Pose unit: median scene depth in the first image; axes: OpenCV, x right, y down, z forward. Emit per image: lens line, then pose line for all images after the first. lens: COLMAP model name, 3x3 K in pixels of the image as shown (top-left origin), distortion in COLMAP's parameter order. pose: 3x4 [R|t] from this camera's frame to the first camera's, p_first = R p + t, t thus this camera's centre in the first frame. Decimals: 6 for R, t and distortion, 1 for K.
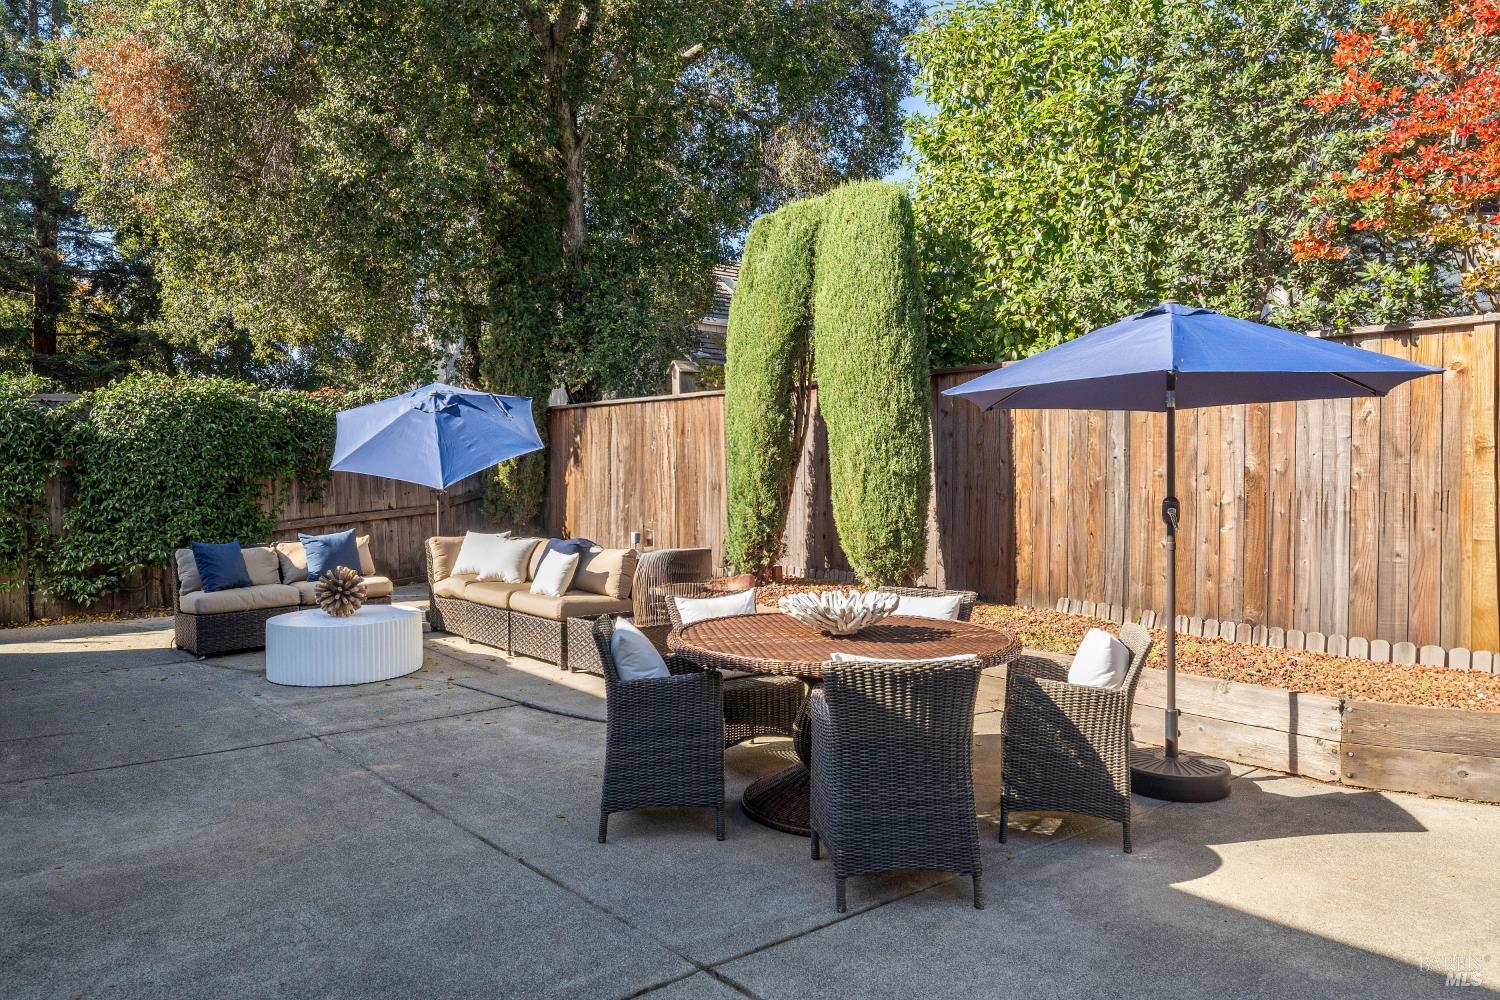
lens RADIAL K [[1005.8, 0, 750.2], [0, 1005.8, 509.6], [0, 0, 1]] dist [-0.008338, 0.000355]
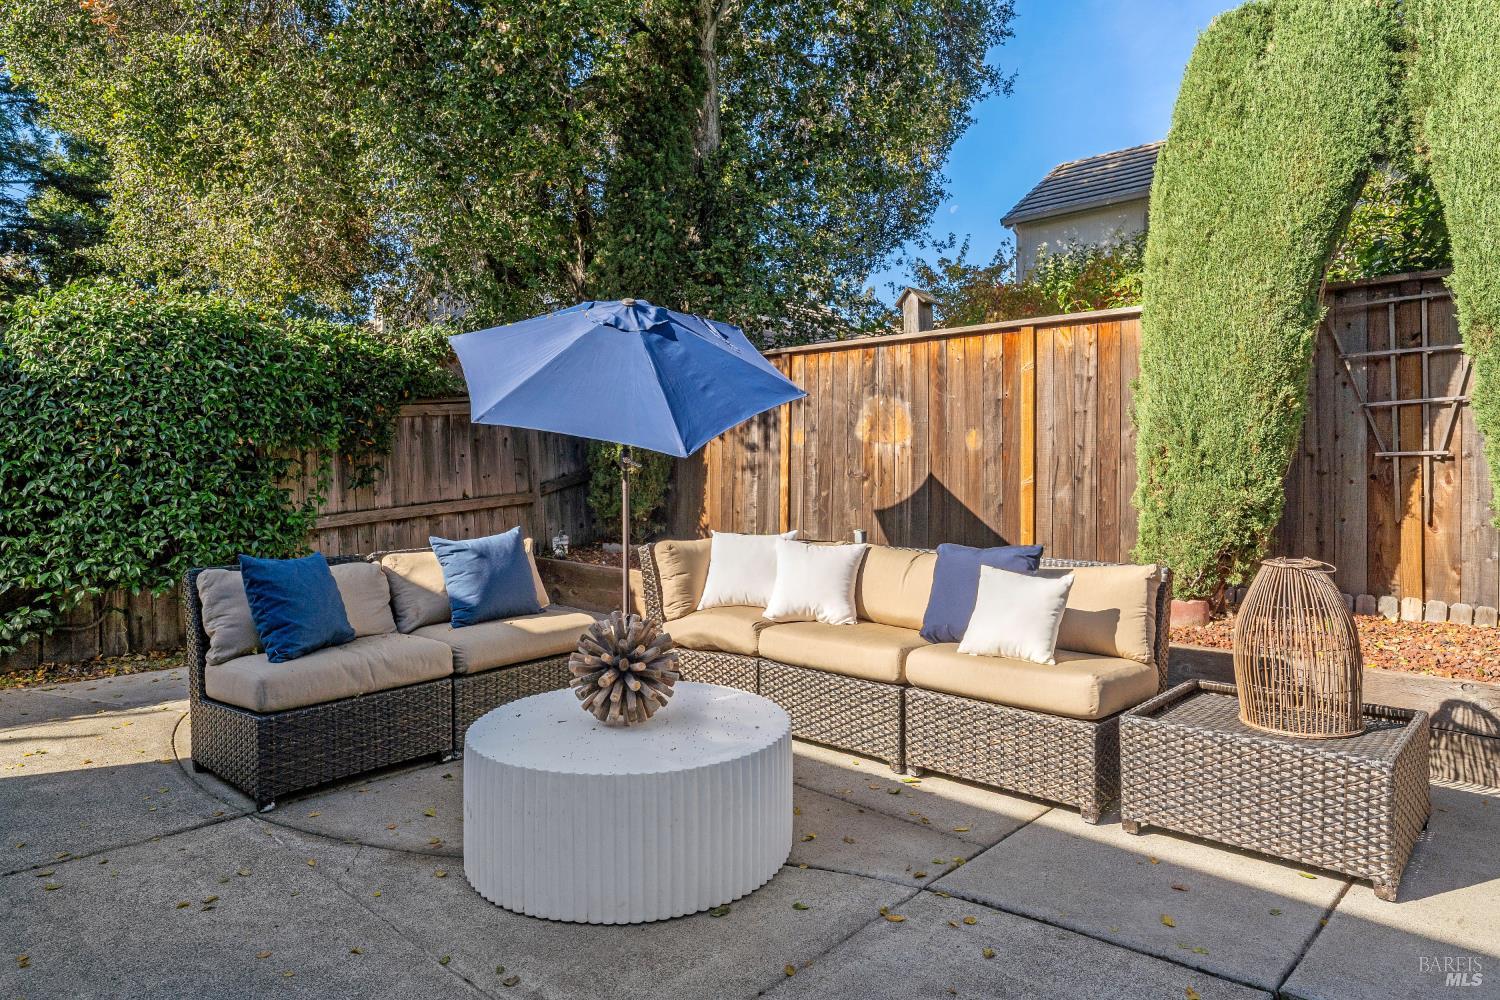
lens RADIAL K [[899.9, 0, 750.1], [0, 899.9, 484.7], [0, 0, 1]] dist [-0.000135, -0.003012]
pose [[0.992857, 0.001886, 0.119292, -0.284580], [0.001111, 0.999685, -0.025055, 0.007055], [-0.119302, 0.025009, 0.992543, 0.421788]]
